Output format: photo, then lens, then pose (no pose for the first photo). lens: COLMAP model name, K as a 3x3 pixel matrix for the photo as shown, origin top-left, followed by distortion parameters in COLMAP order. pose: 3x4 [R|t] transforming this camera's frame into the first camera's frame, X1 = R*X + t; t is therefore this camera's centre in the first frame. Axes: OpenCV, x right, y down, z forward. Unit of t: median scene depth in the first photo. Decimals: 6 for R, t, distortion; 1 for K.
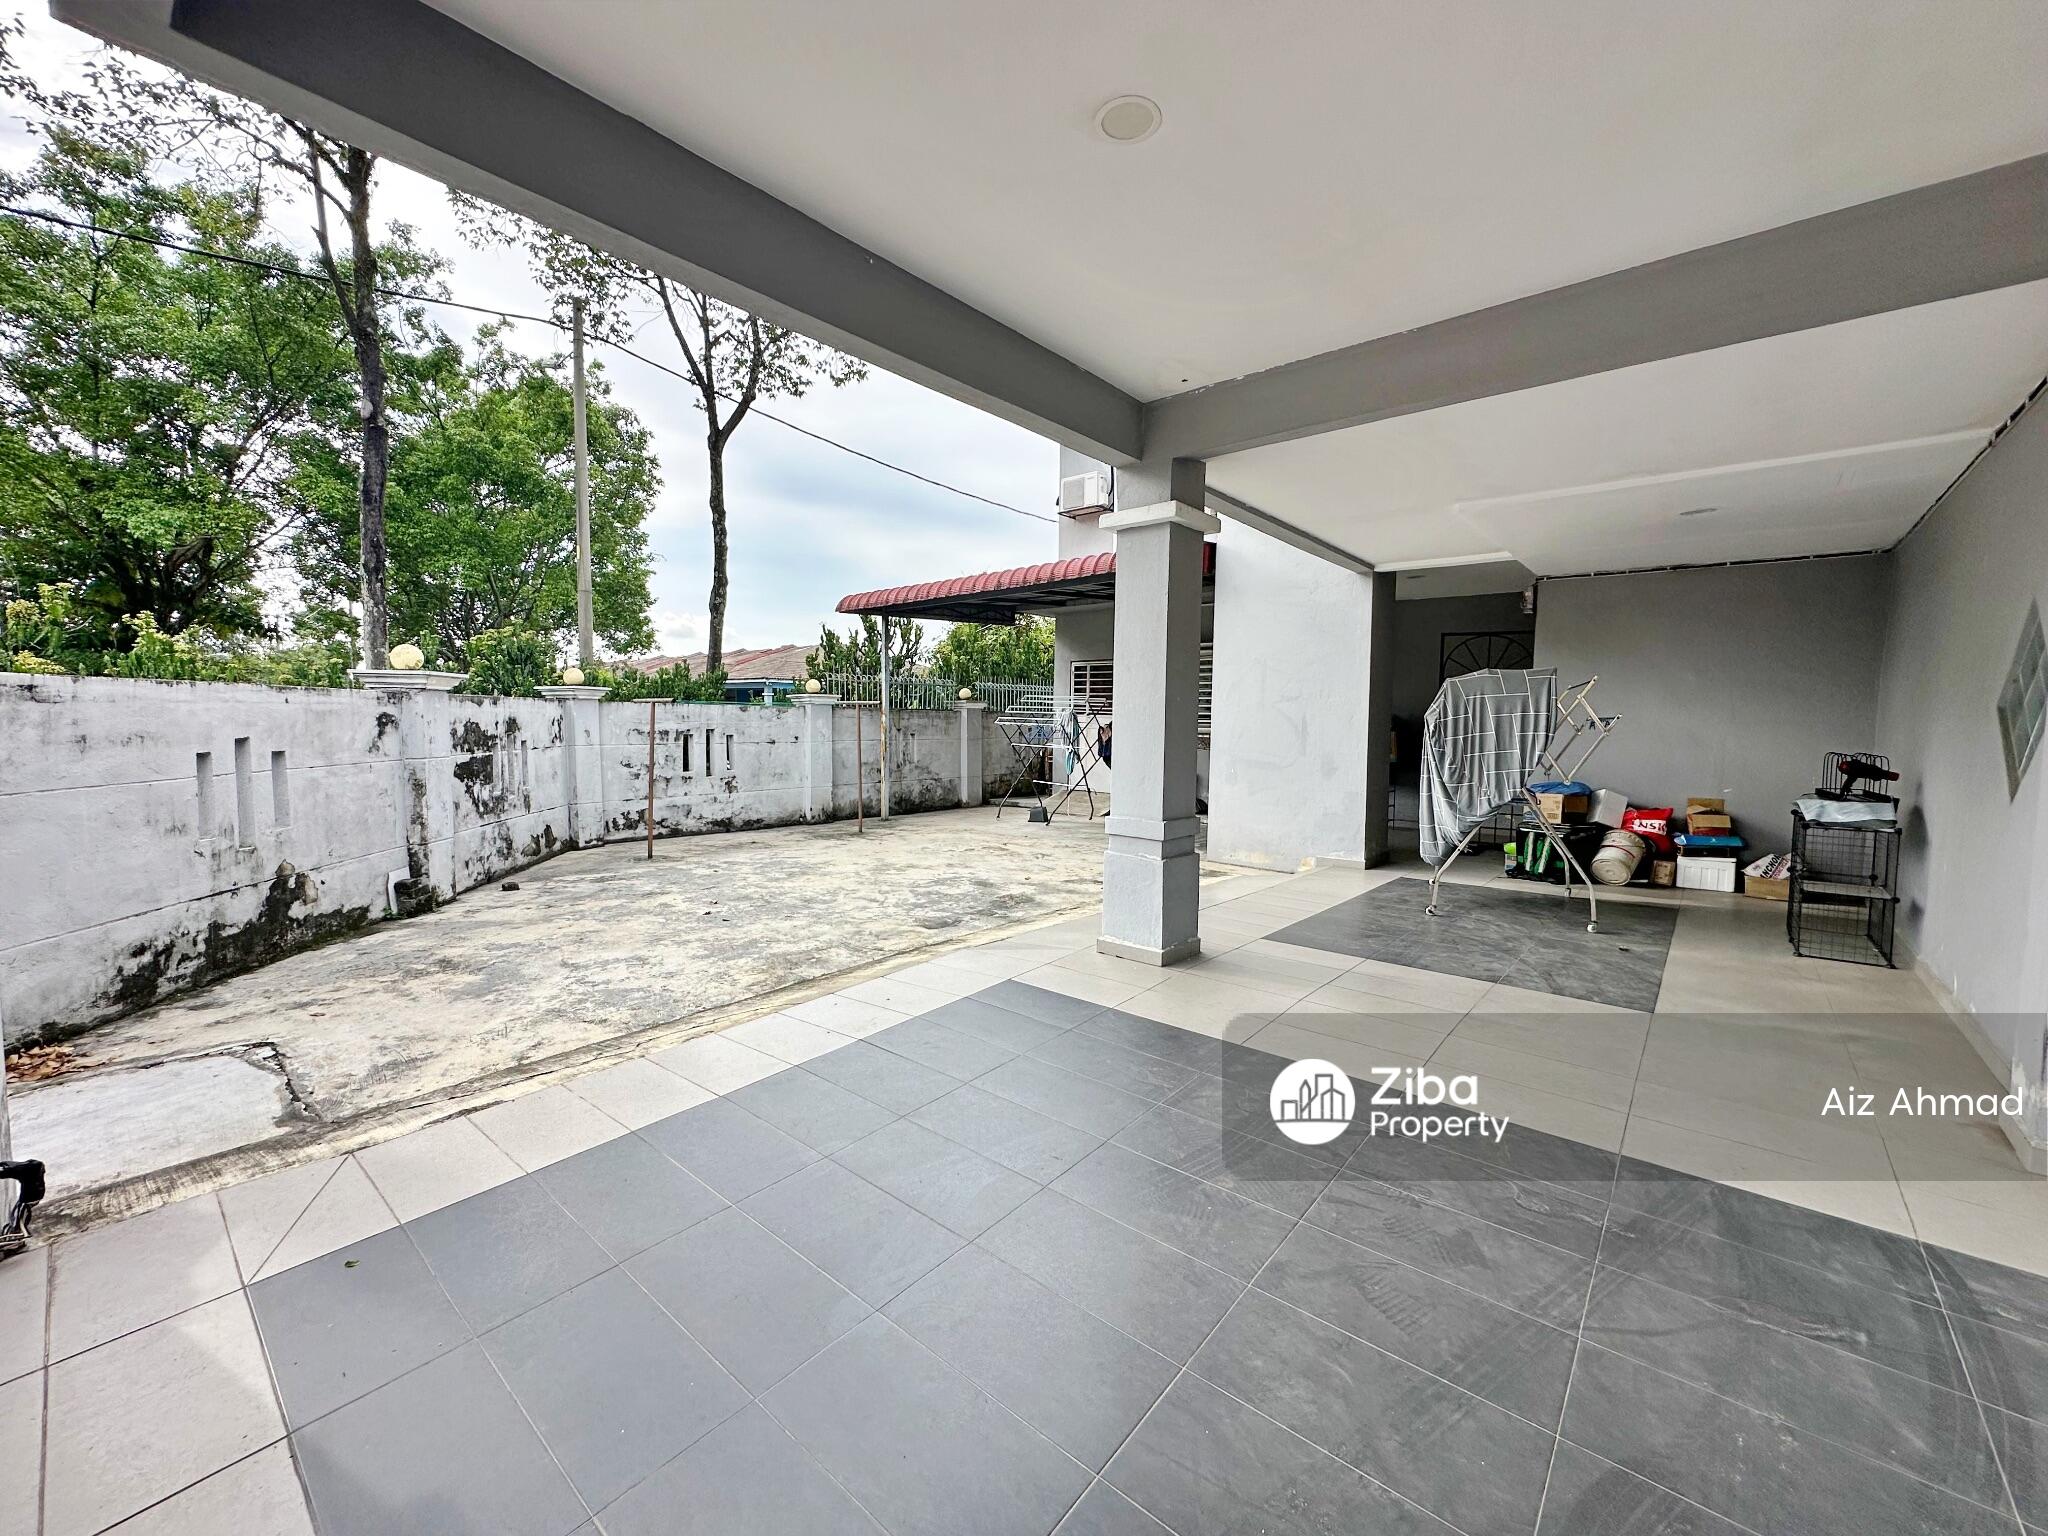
lens RADIAL K [[815.1, 0, 1024.2], [0, 815.1, 773.8], [0, 0, 1]] dist [-0.003206, 0.000421]
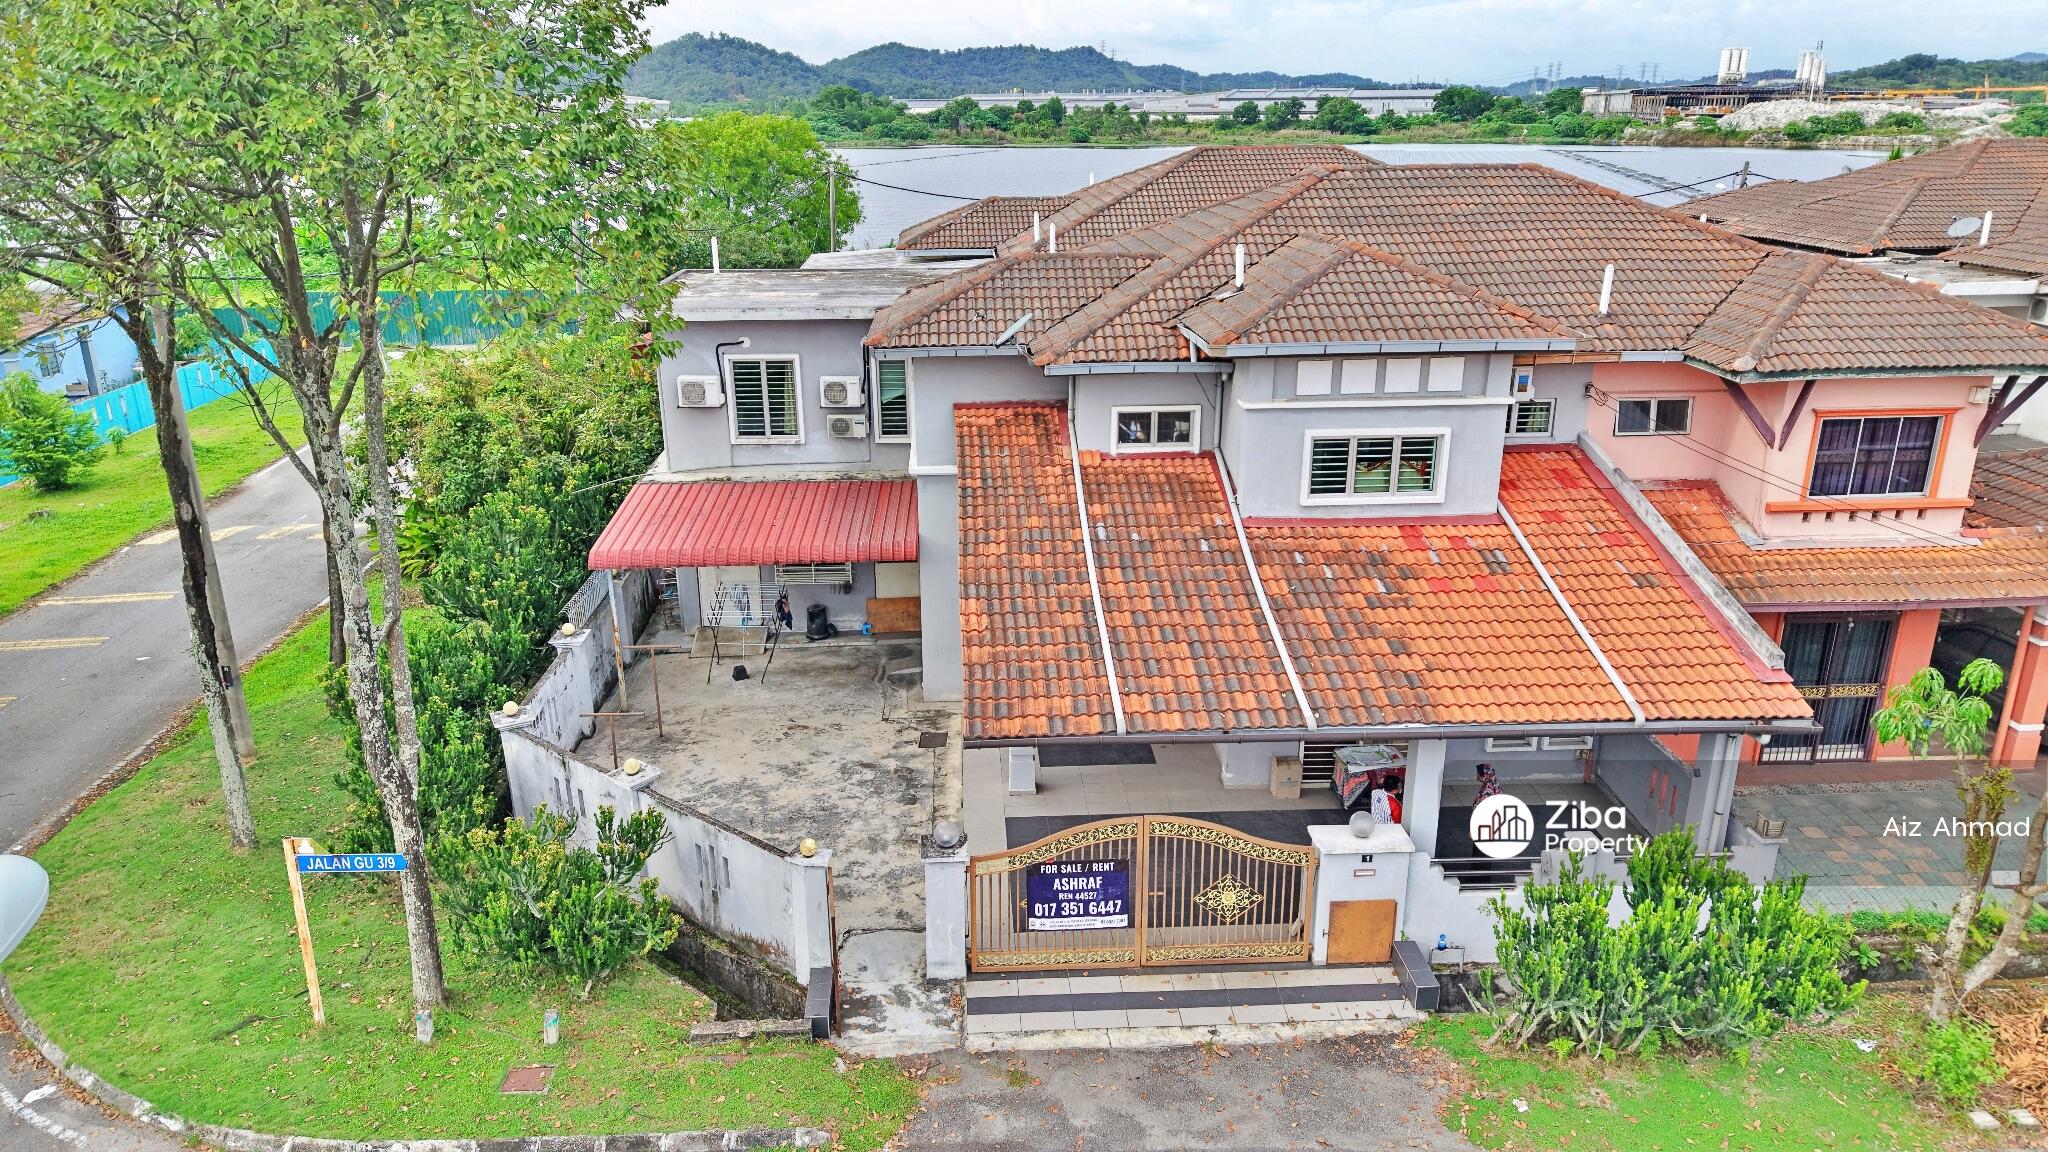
lens RADIAL K [[1344.8, 0, 1042.3], [0, 1344.8, 569.1], [0, 0, 1]] dist [0.000197, 0.000792]
pose [[0.718052, -0.234817, 0.655182, -2.165636], [0.062987, 0.959428, 0.274828, -1.442681], [-0.693134, -0.156073, 0.703709, -1.760518]]
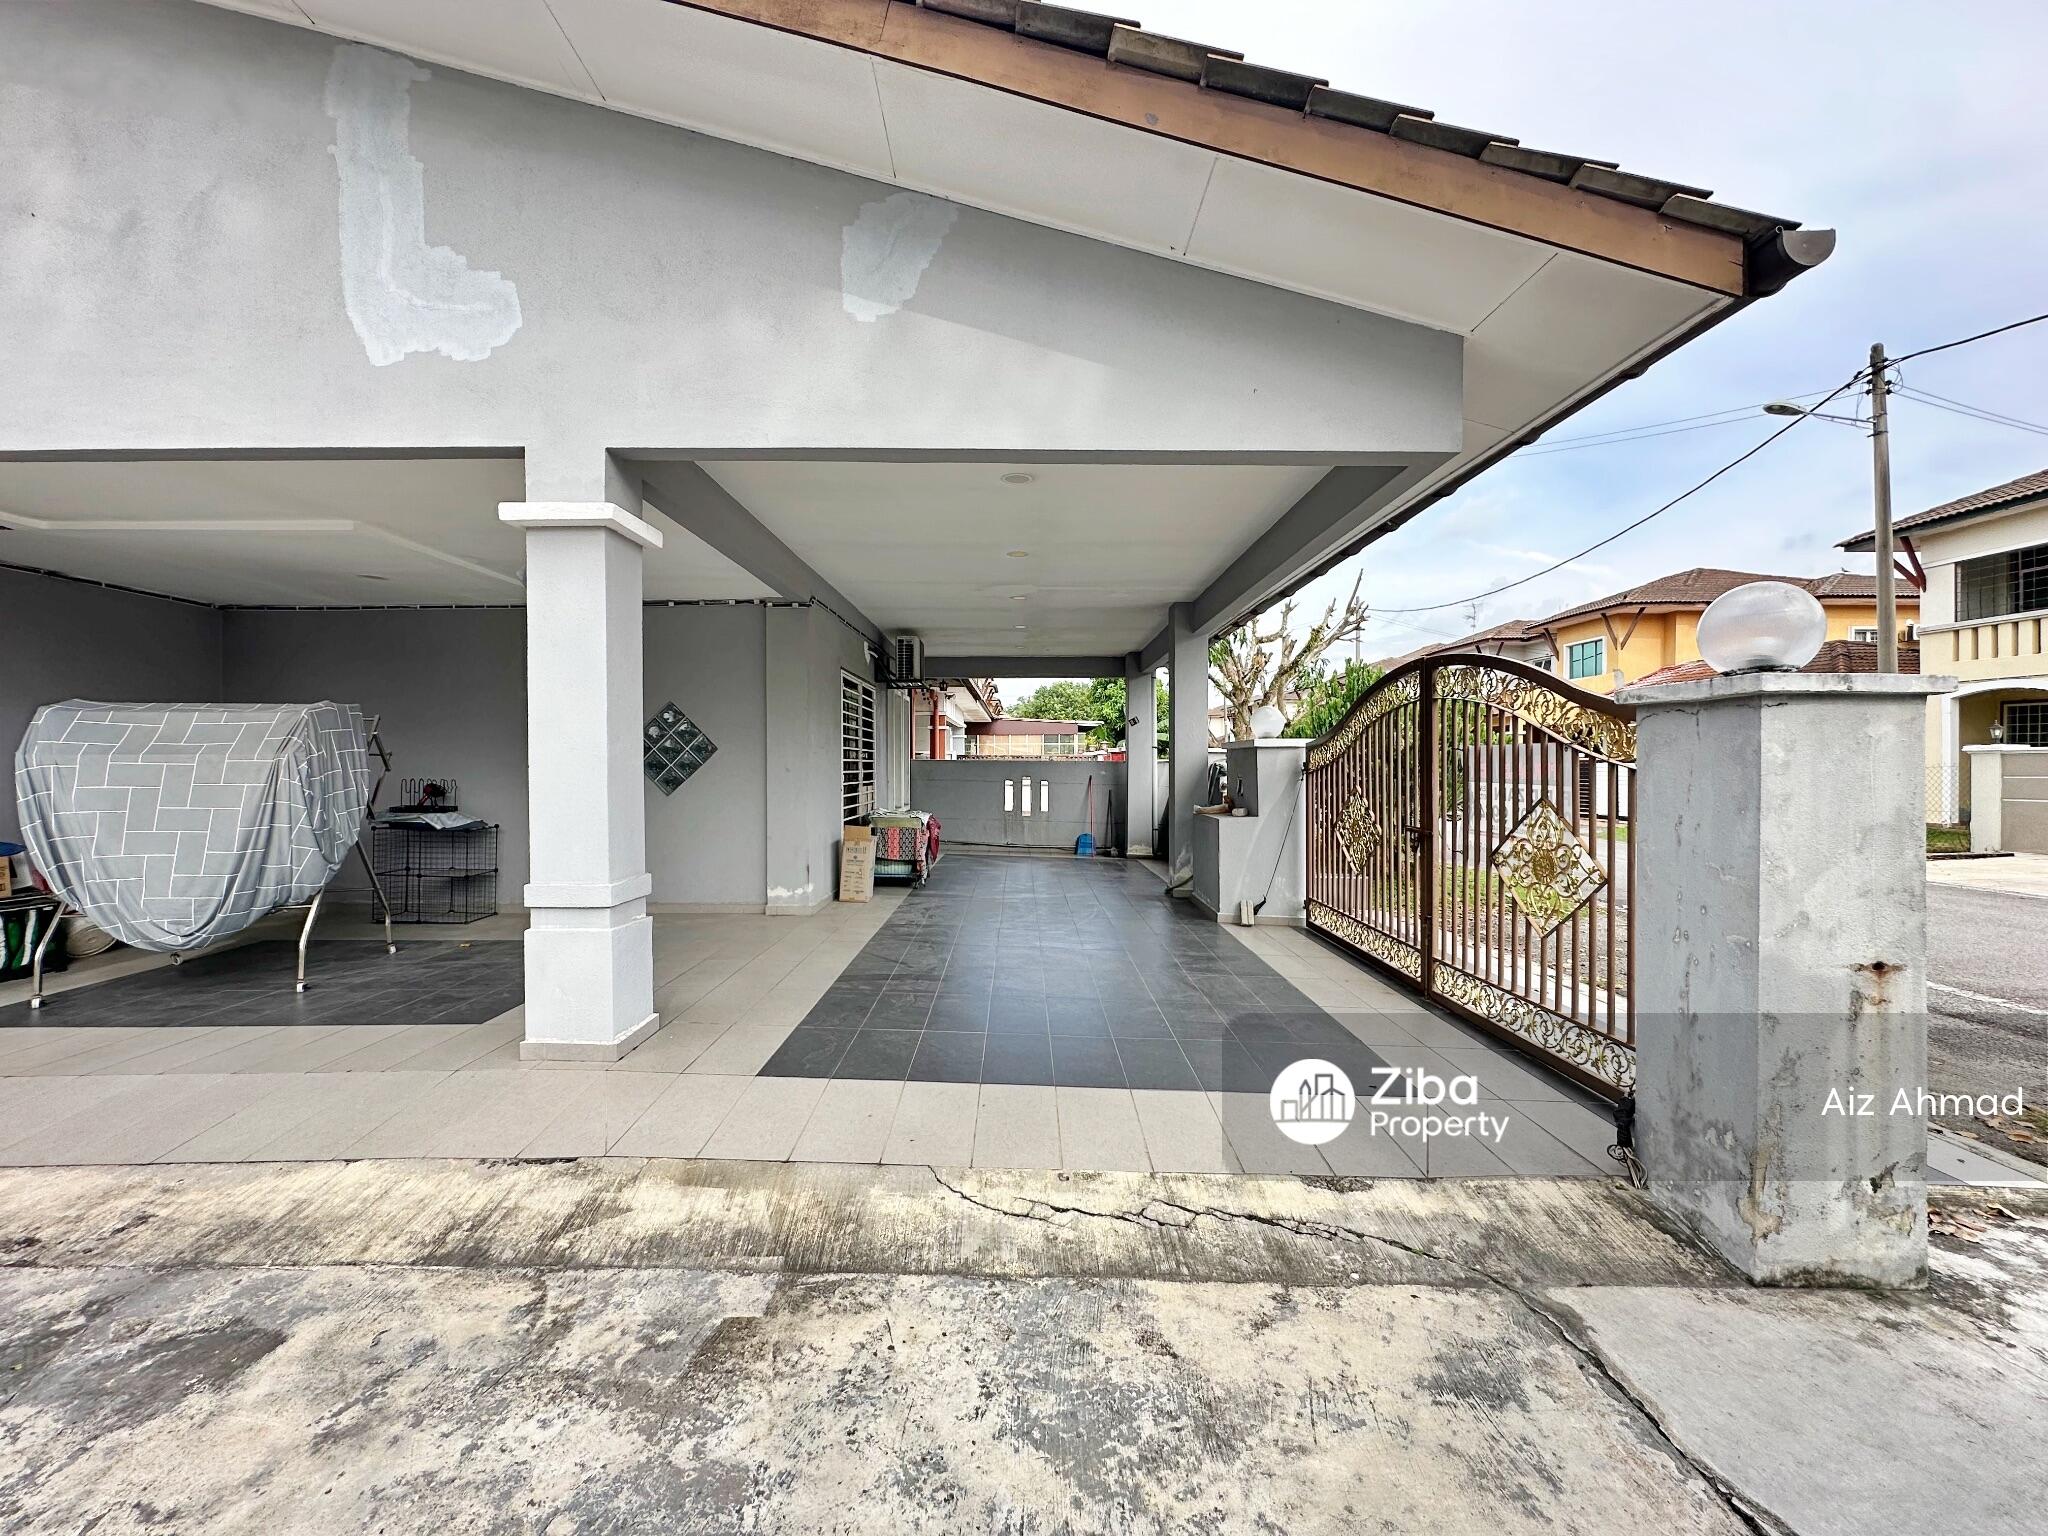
lens RADIAL K [[815.1, 0, 1021.3], [0, 815.1, 768.0], [0, 0, 1]] dist [-0.003206, 0.000421]
pose [[-0.649805, -0.018586, 0.759874, -0.616284], [0.044250, 0.997081, 0.062228, -0.075039], [-0.758812, 0.074061, -0.647085, 0.986658]]
